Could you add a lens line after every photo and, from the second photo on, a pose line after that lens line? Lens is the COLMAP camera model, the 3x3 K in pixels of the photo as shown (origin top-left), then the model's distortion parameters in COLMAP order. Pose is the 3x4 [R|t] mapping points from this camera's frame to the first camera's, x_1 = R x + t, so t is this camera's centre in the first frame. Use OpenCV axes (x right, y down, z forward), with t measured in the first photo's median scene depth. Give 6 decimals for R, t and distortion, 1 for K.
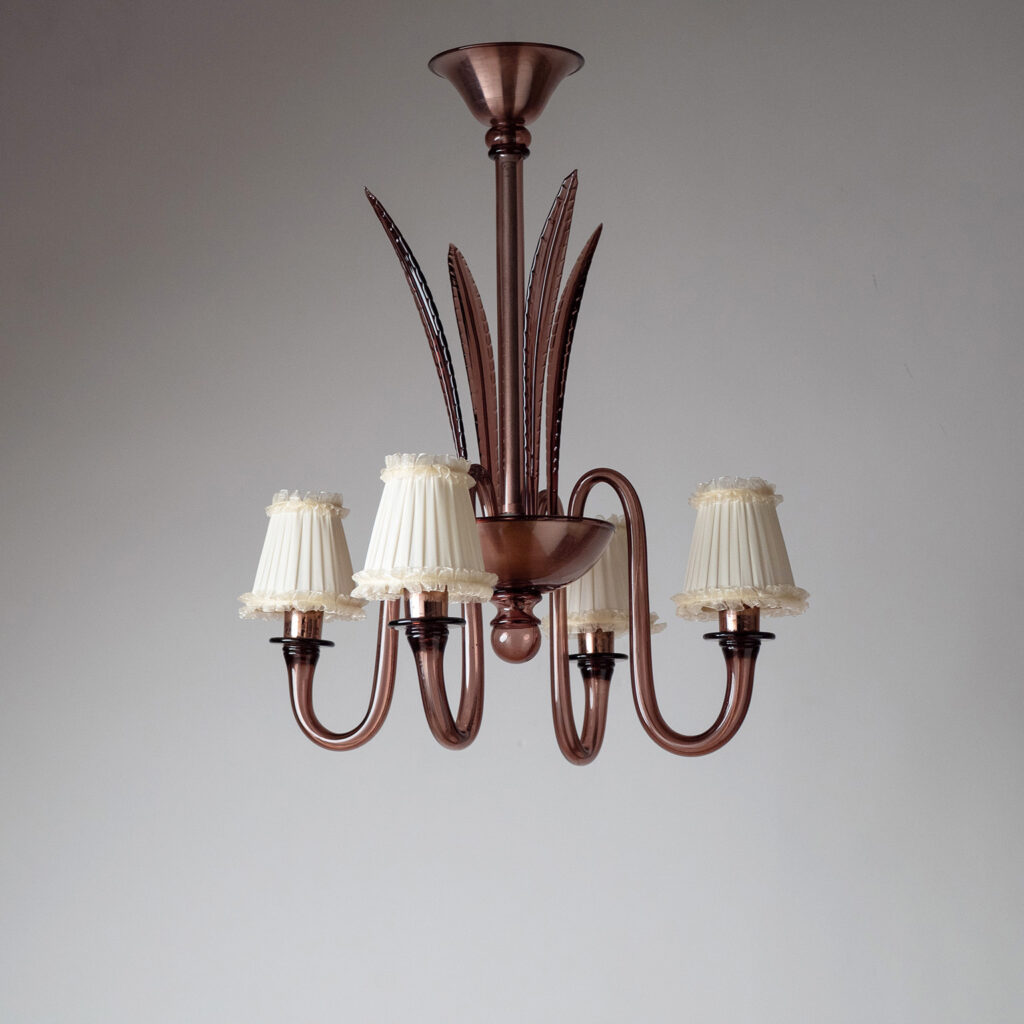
lens RADIAL K [[2267.3, 0, 510.0], [0, 2267.3, 509.3], [0, 0, 1]] dist [-0.119434, 0.000000]
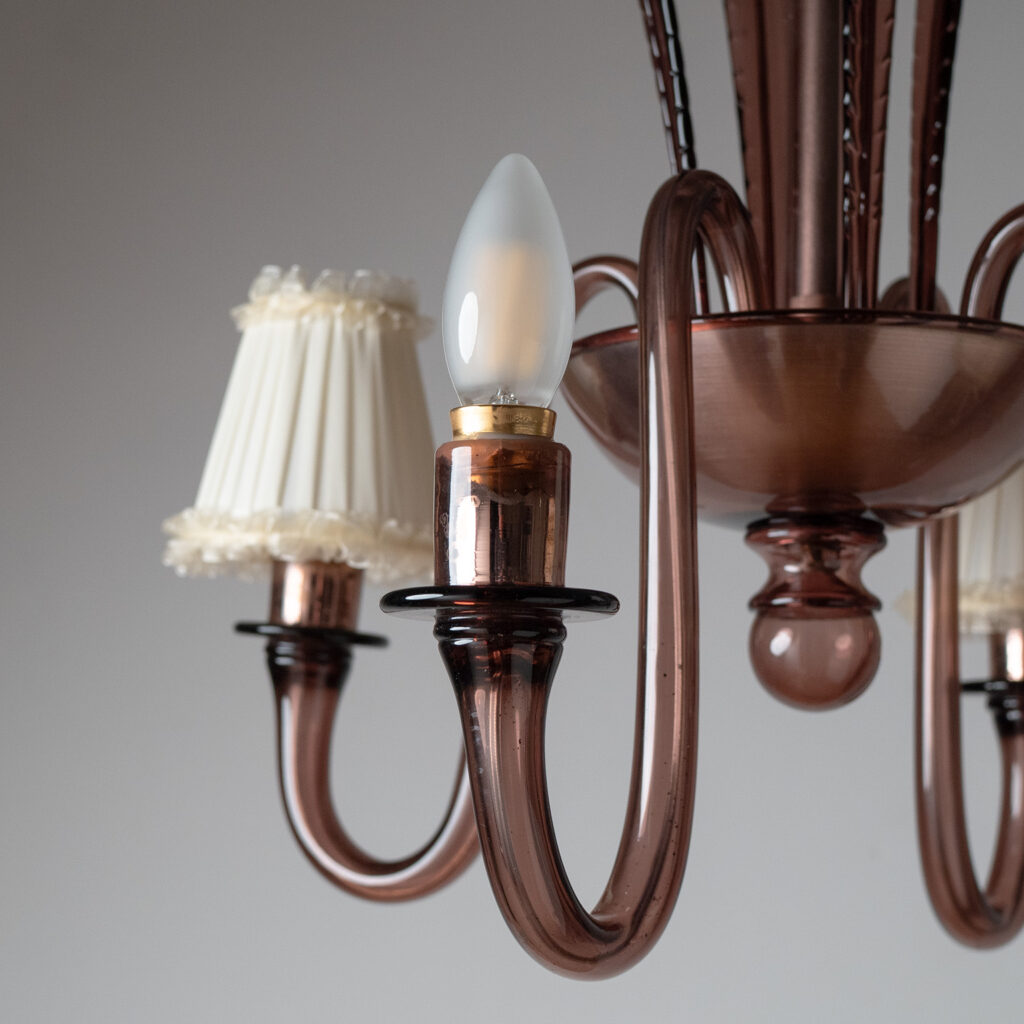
lens RADIAL K [[2375.8, 0, 507.8], [0, 2375.8, 513.5], [0, 0, 1]] dist [-0.119999, 0.000000]
pose [[0.982609, 0.022333, -0.184338, 0.024779], [-0.018309, 0.999556, 0.023499, 0.026343], [0.184781, -0.019716, 0.982582, 0.599109]]
